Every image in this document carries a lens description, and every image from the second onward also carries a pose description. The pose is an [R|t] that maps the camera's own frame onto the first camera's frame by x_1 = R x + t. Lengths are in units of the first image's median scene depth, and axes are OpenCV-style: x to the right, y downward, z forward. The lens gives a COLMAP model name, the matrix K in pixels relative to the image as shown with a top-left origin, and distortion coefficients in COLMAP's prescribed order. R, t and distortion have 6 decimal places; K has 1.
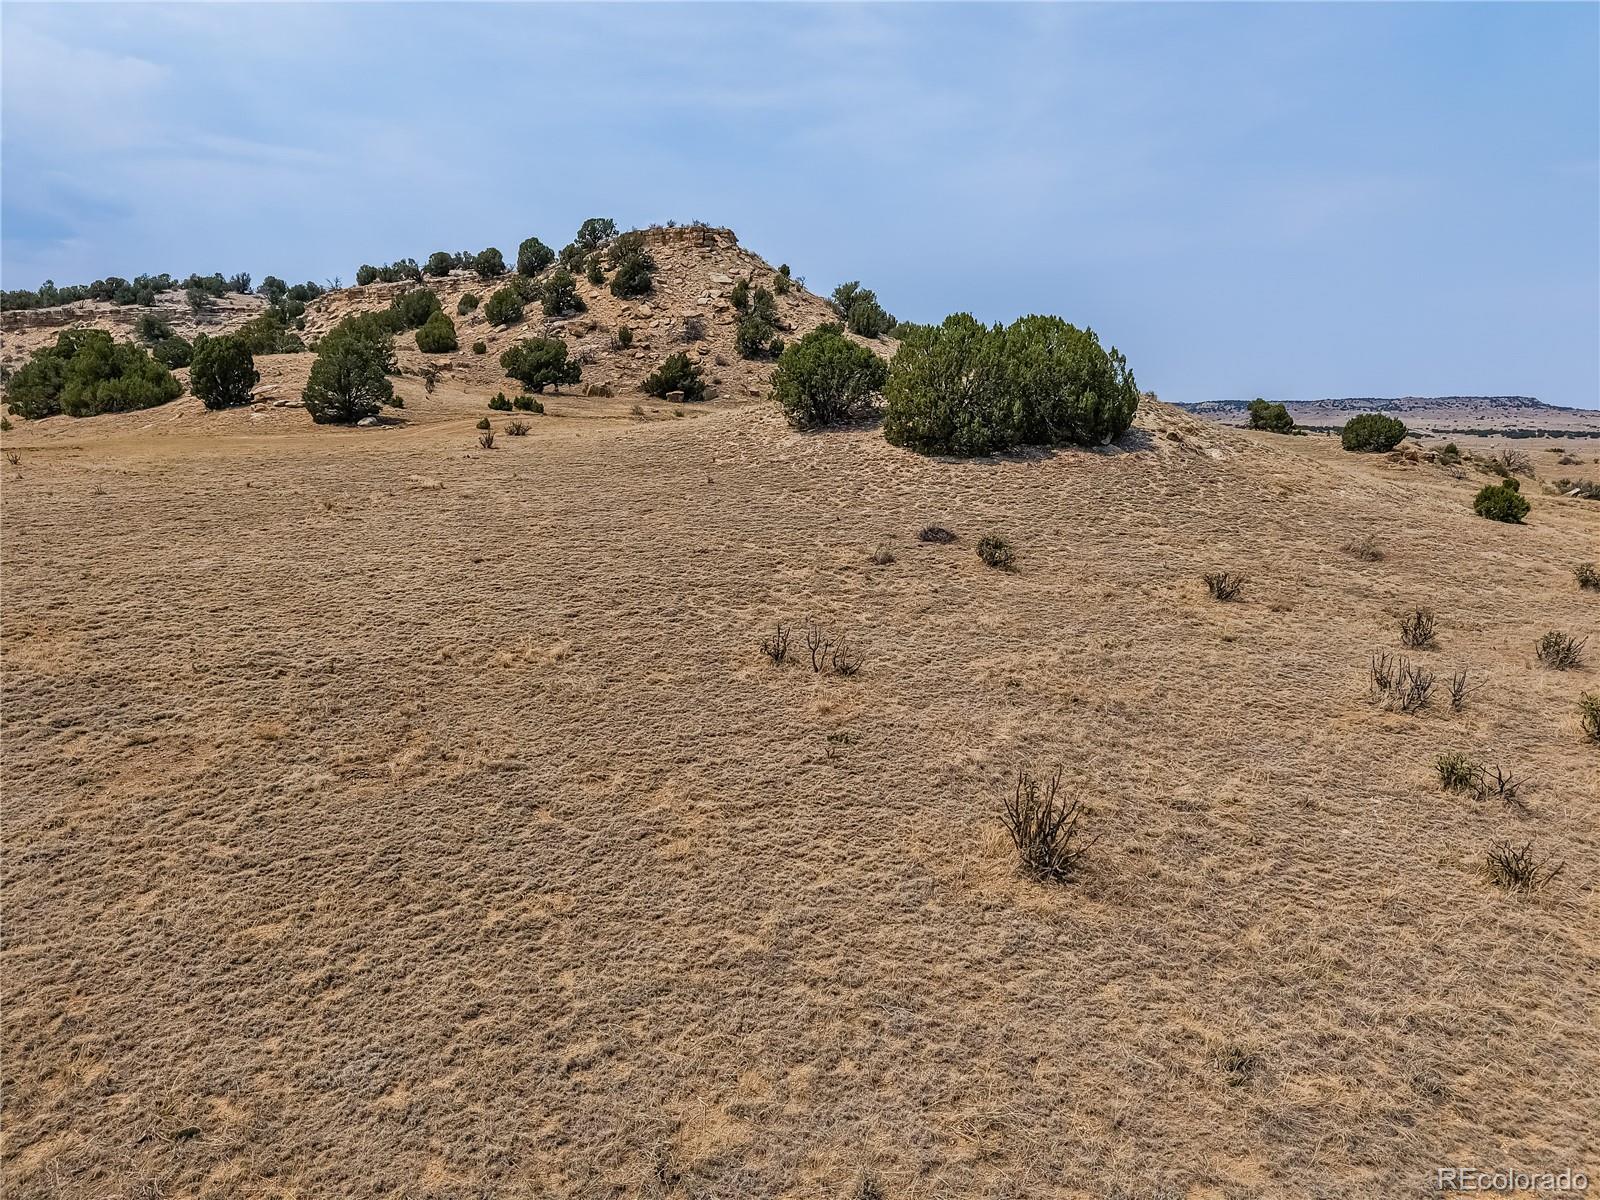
lens RADIAL K [[1070.6, 0, 800.0], [0, 1070.6, 600.0], [0, 0, 1]] dist [0.026676, -0.025853]
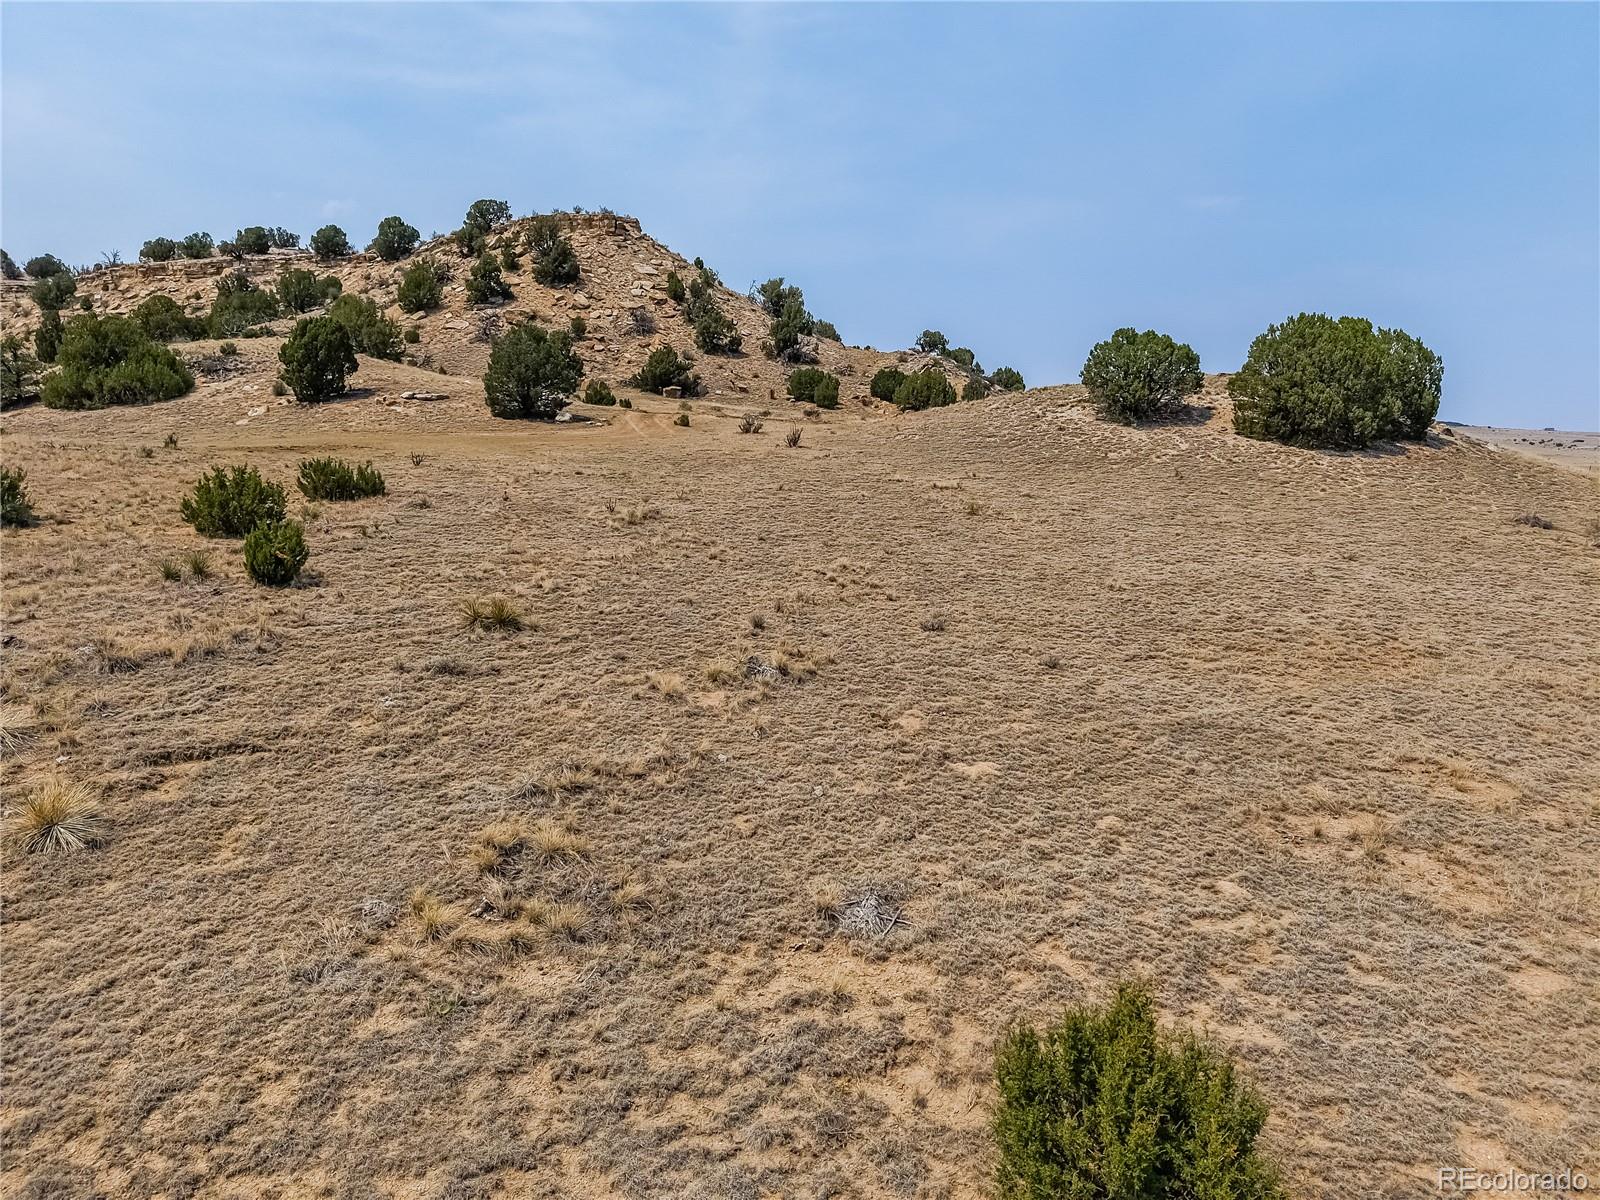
lens RADIAL K [[1070.6, 0, 800.0], [0, 1070.6, 600.0], [0, 0, 1]] dist [0.026676, -0.025853]
pose [[0.967099, -0.039839, 0.251261, -0.202439], [0.039454, 0.999200, 0.006573, -0.004945], [-0.251322, 0.003556, 0.967897, 0.037764]]
